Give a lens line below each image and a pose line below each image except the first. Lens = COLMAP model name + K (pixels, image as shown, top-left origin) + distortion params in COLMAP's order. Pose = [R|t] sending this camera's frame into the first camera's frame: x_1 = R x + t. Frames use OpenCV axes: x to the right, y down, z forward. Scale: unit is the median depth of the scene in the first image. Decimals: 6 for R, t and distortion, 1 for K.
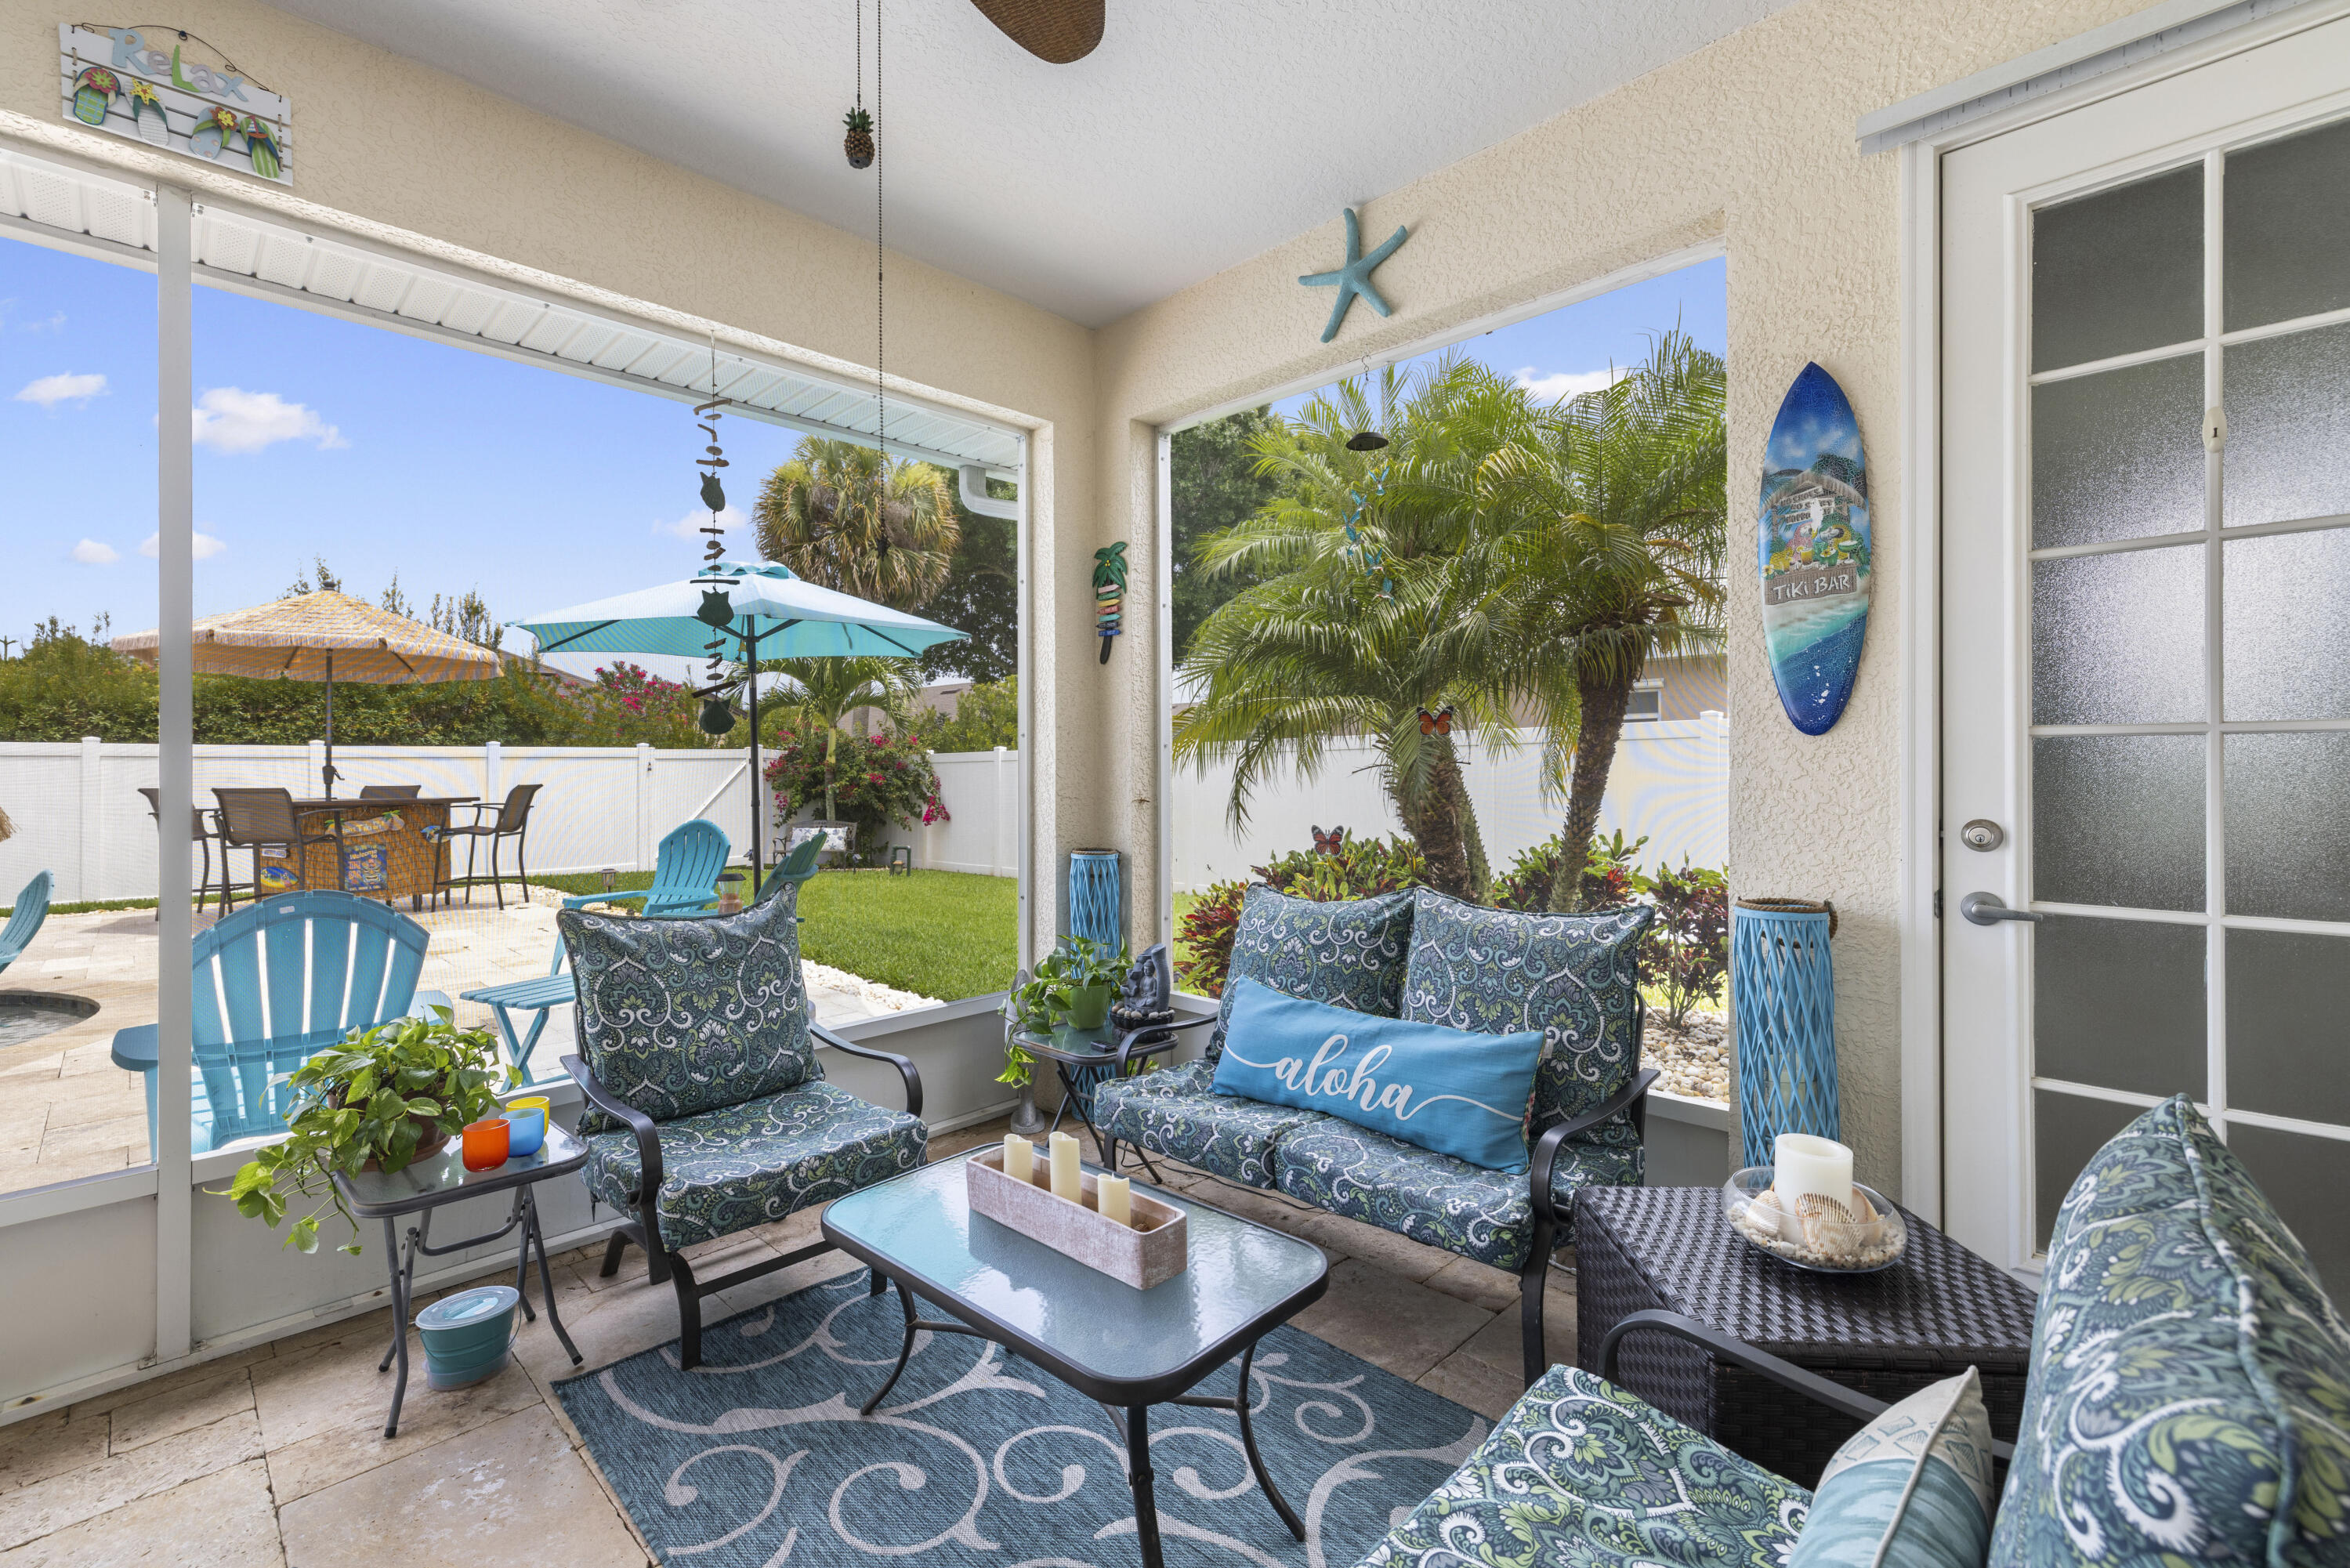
lens RADIAL K [[1011.0, 0, 1163.4], [0, 1011.0, 764.8], [0, 0, 1]] dist [0.000144, -0.000216]
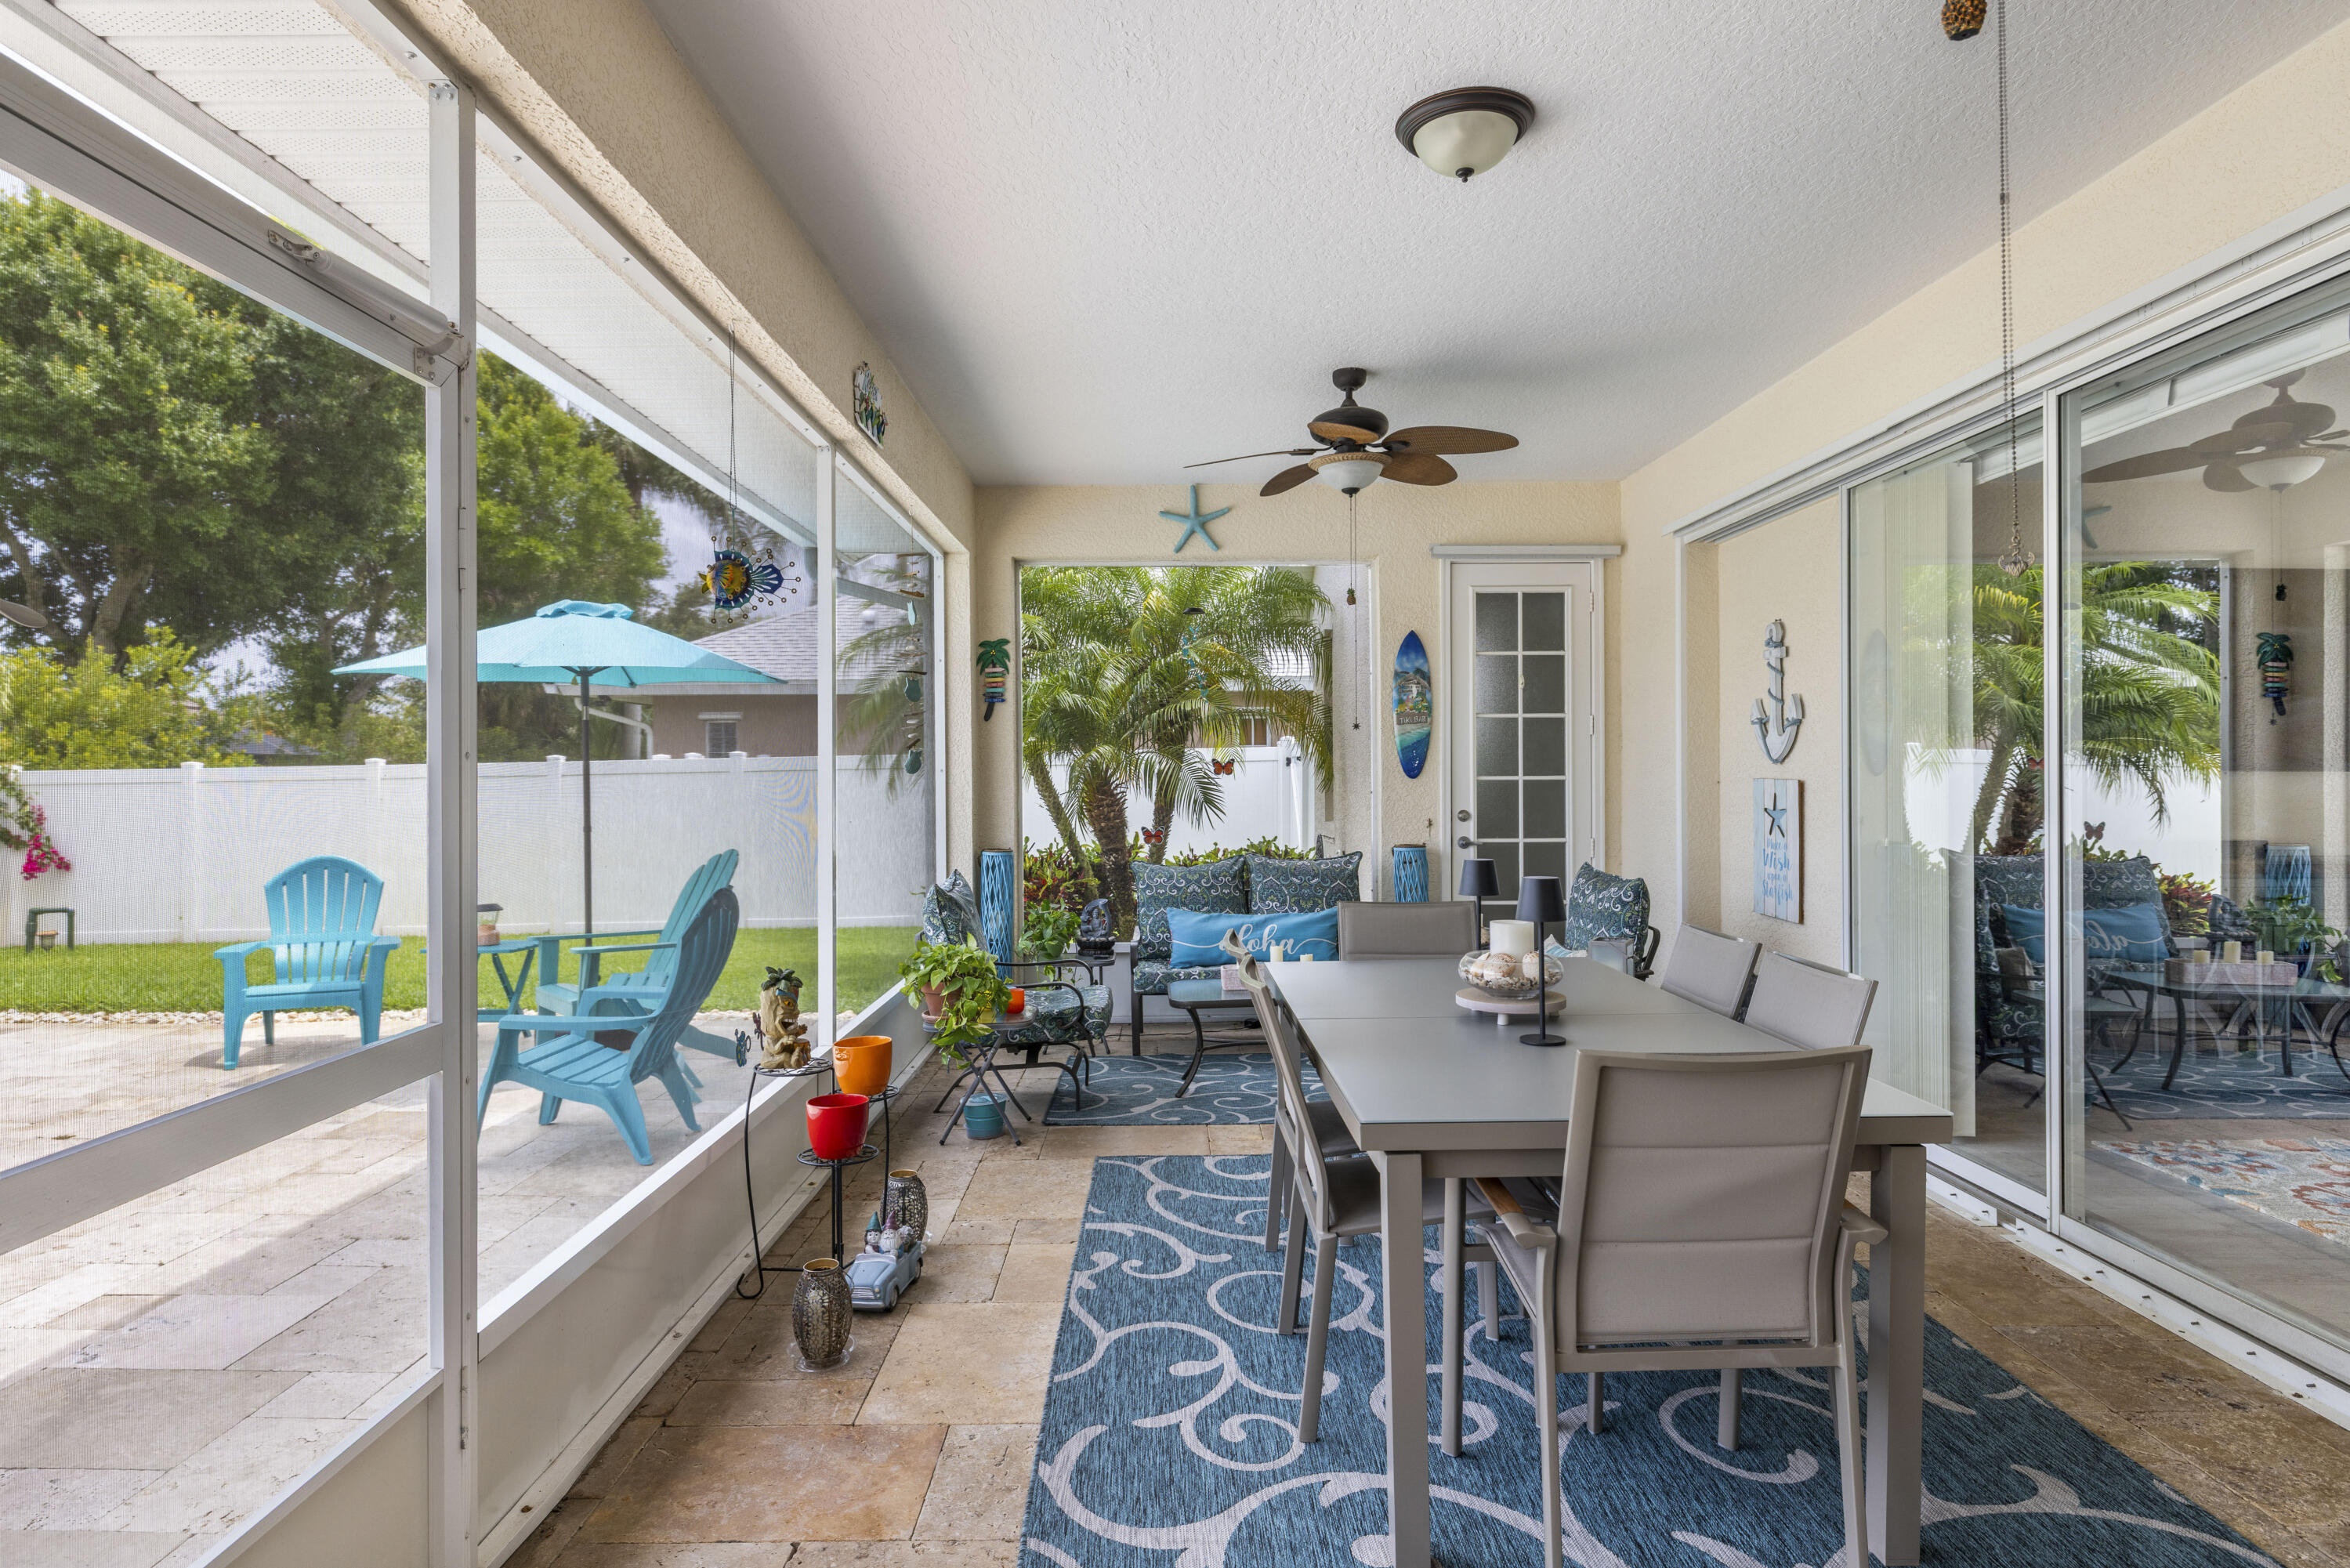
lens RADIAL K [[1291.5, 0, 1174.7], [0, 1291.5, 789.6], [0, 0, 1]] dist [0.000841, 0.000077]
pose [[0.707310, -0.010263, 0.706829, -1.857294], [0.003066, 0.999930, 0.011450, -0.036410], [-0.706897, -0.005932, 0.707292, -0.774800]]
